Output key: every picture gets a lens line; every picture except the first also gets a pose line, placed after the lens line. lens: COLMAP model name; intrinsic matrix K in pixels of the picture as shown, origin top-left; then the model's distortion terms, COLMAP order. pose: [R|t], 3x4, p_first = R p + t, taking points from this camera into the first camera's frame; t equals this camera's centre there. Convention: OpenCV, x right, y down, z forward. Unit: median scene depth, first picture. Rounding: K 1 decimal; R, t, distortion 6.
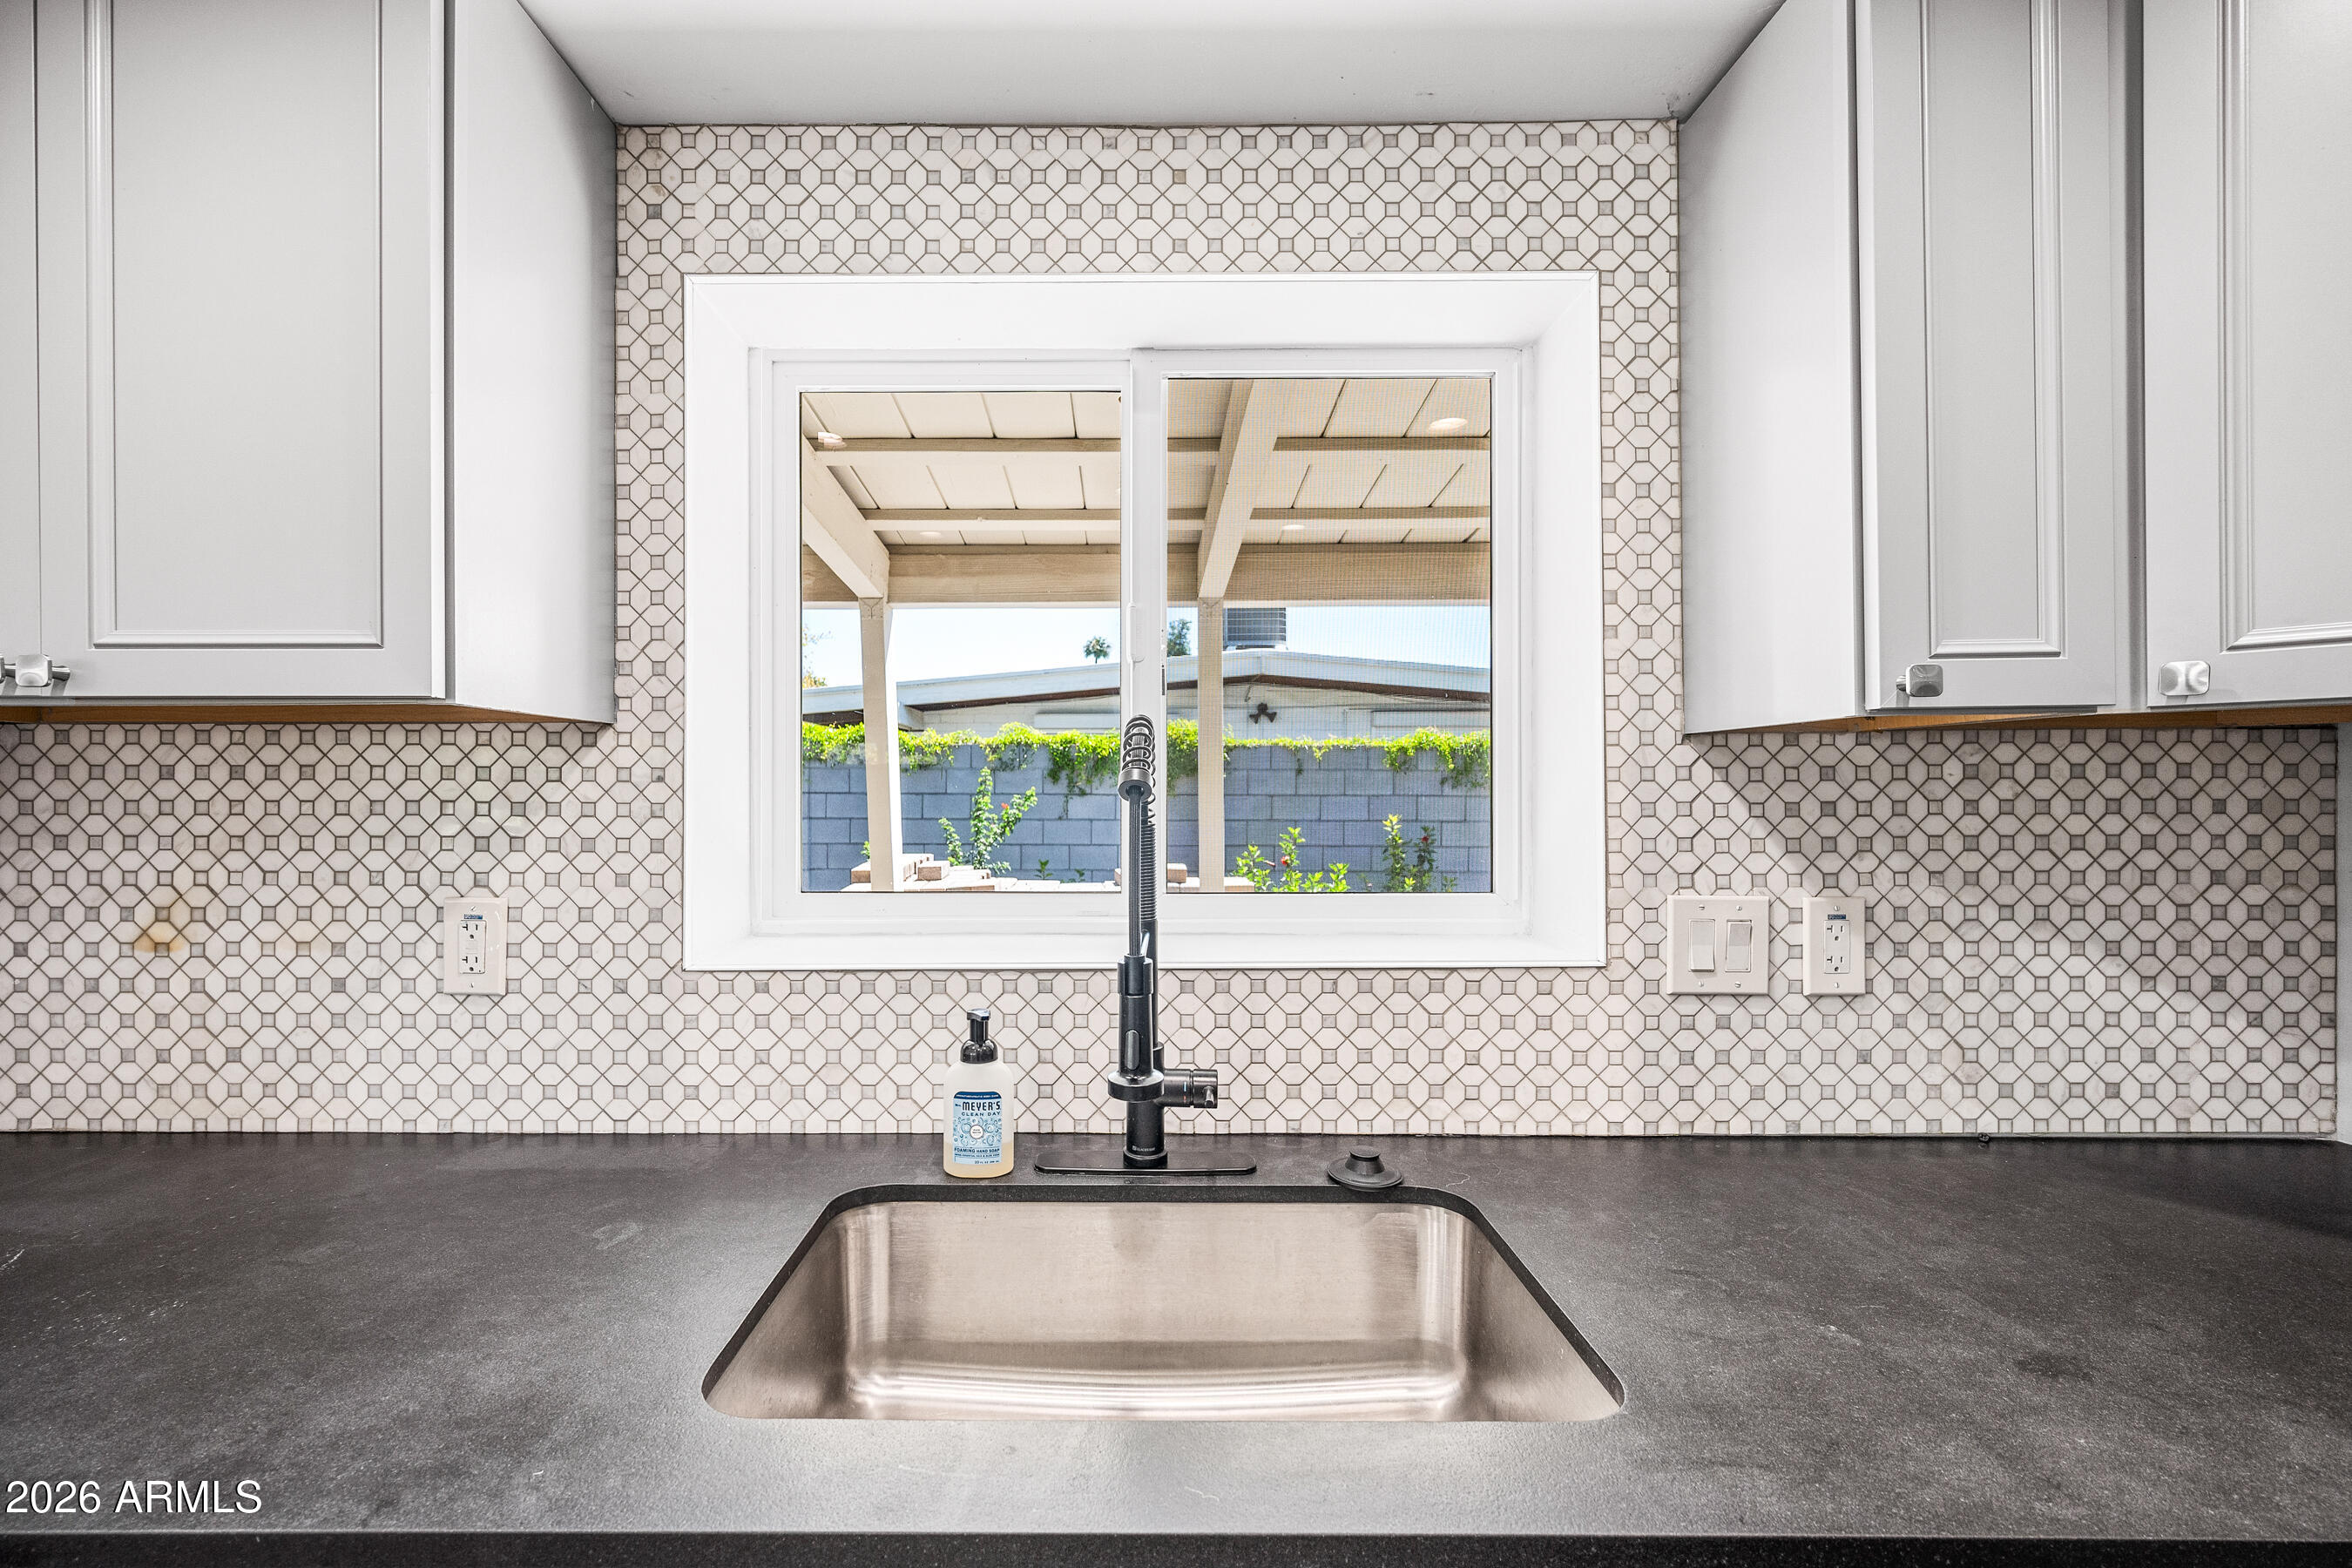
lens RADIAL K [[937.2, 0, 1168.4], [0, 937.2, 791.6], [0, 0, 1]] dist [0.000711, 0.000152]
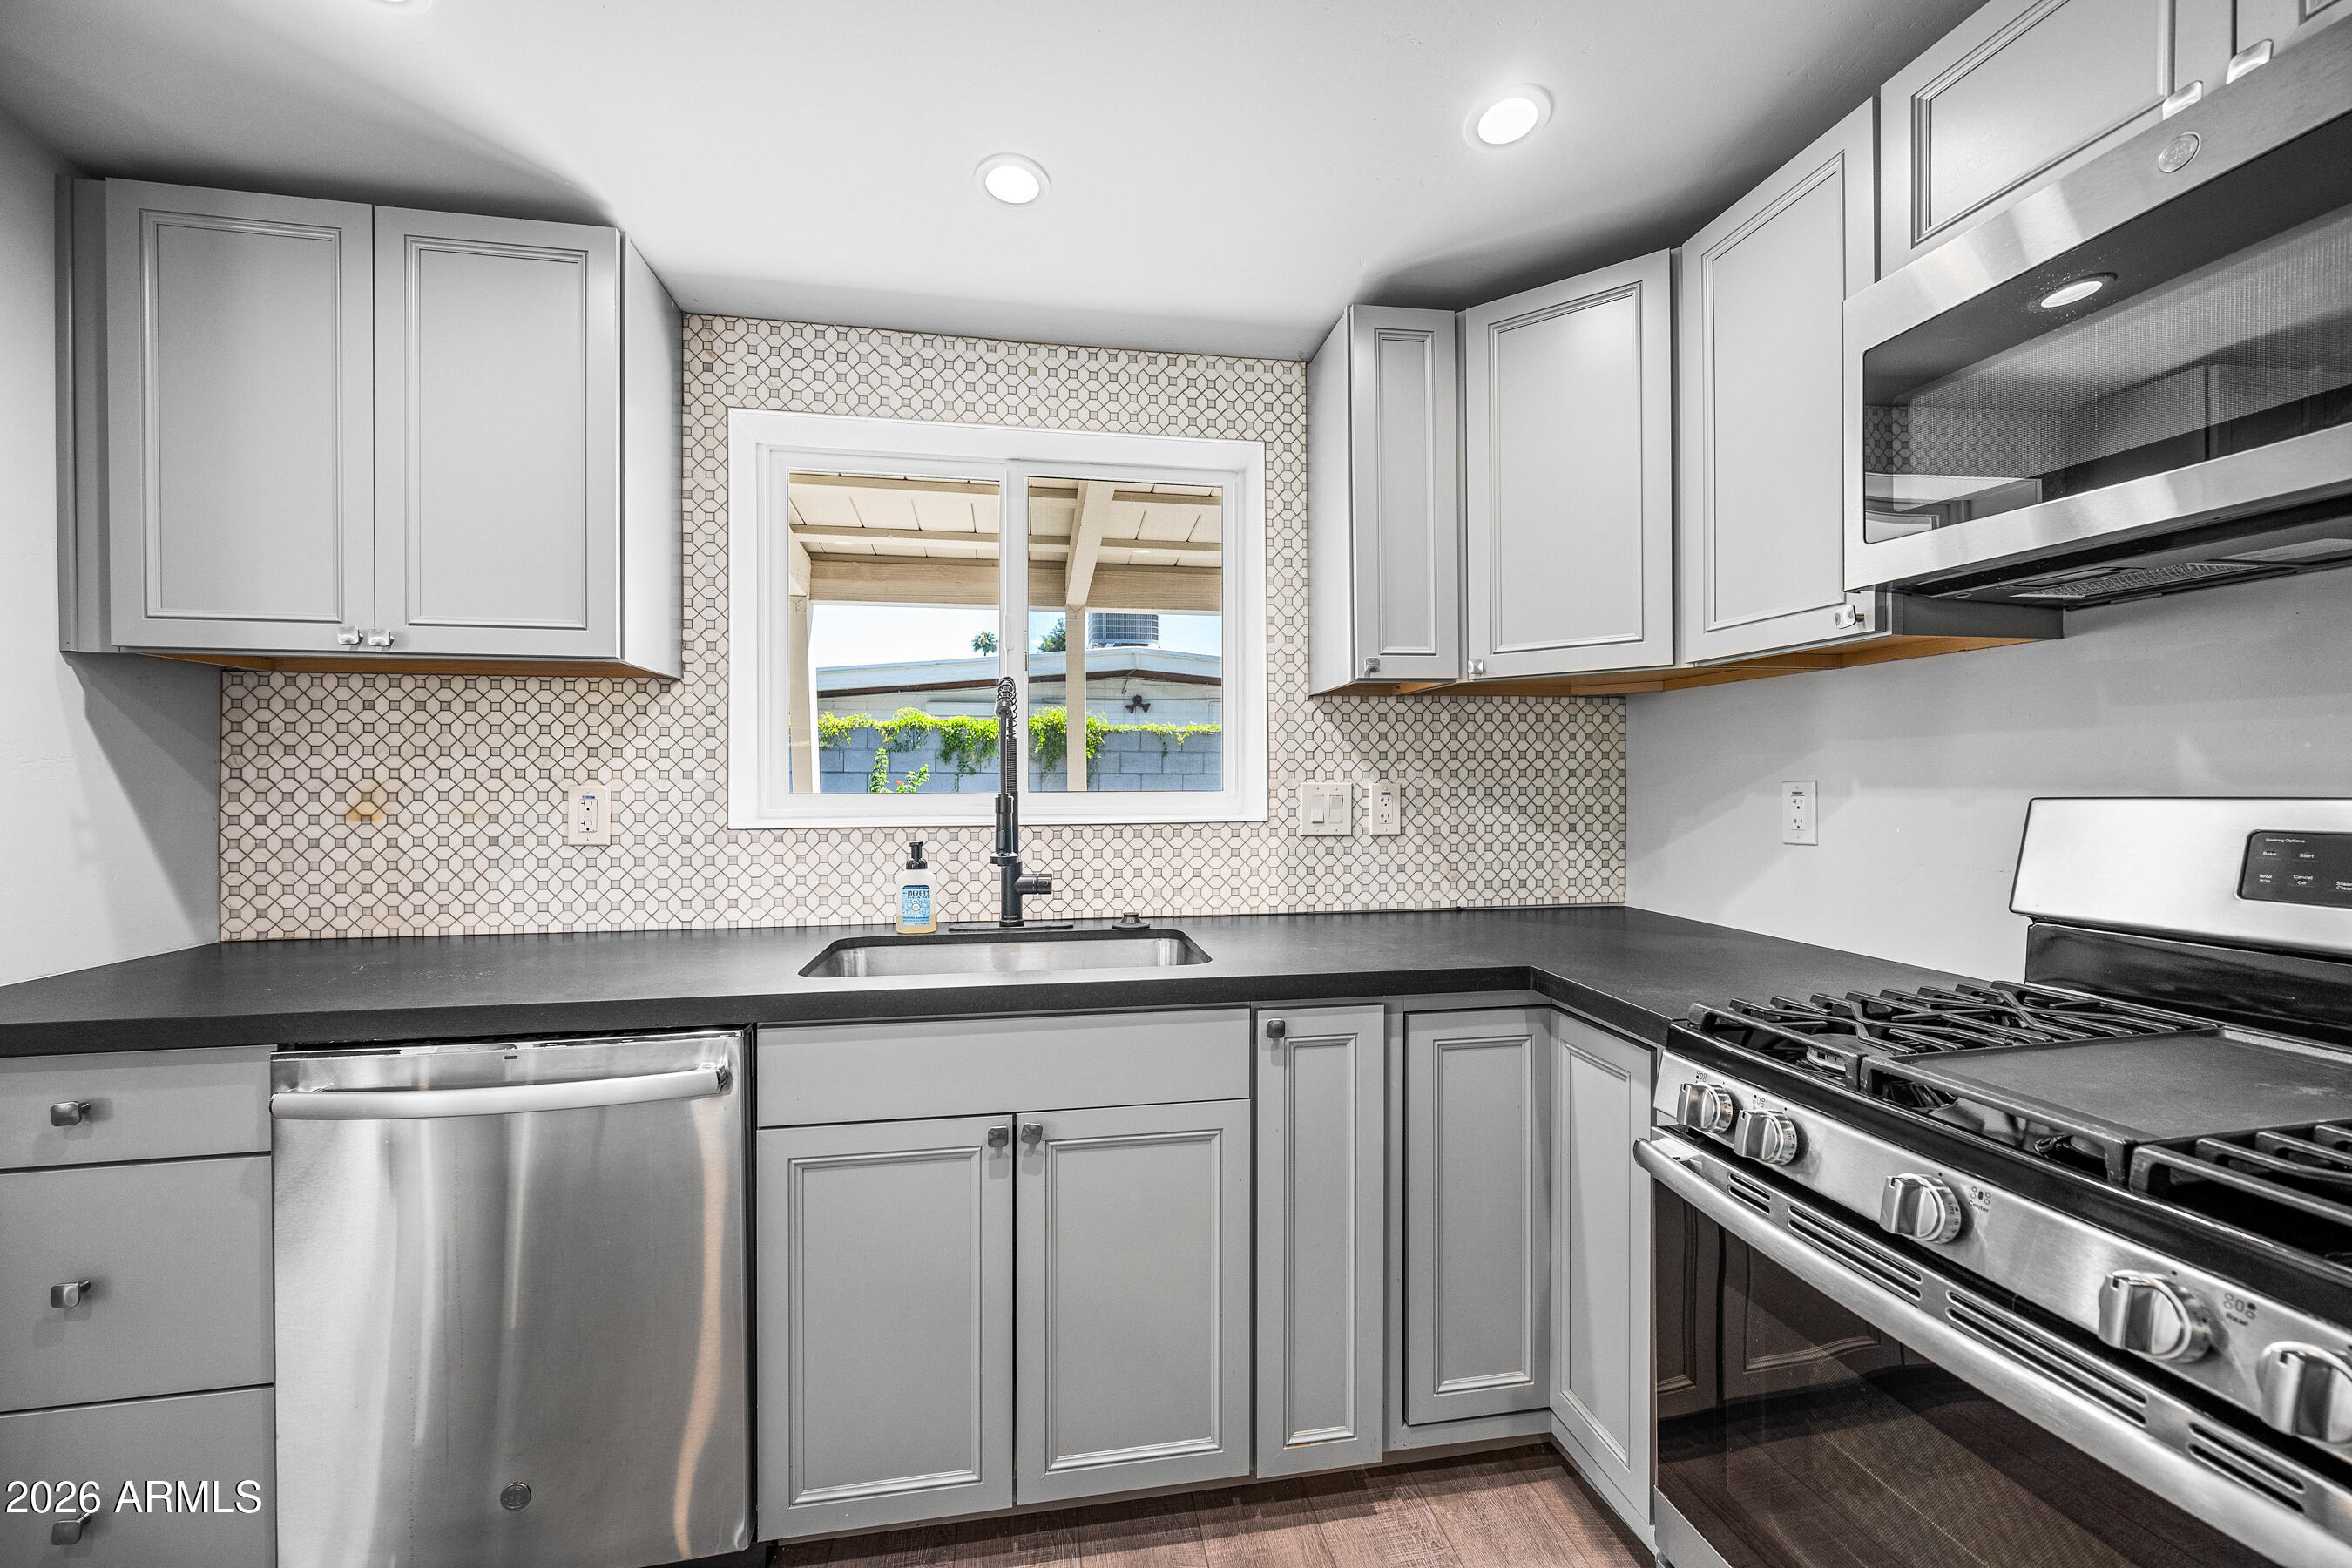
lens RADIAL K [[934.2, 0, 1205.5], [0, 934.2, 797.1], [0, 0, 1]] dist [0.001661, -0.000090]
pose [[0.988035, 0.000289, 0.154231, 0.061517], [-0.001558, 0.999966, 0.008104, 0.121372], [-0.154224, -0.008247, 0.988002, -0.770509]]
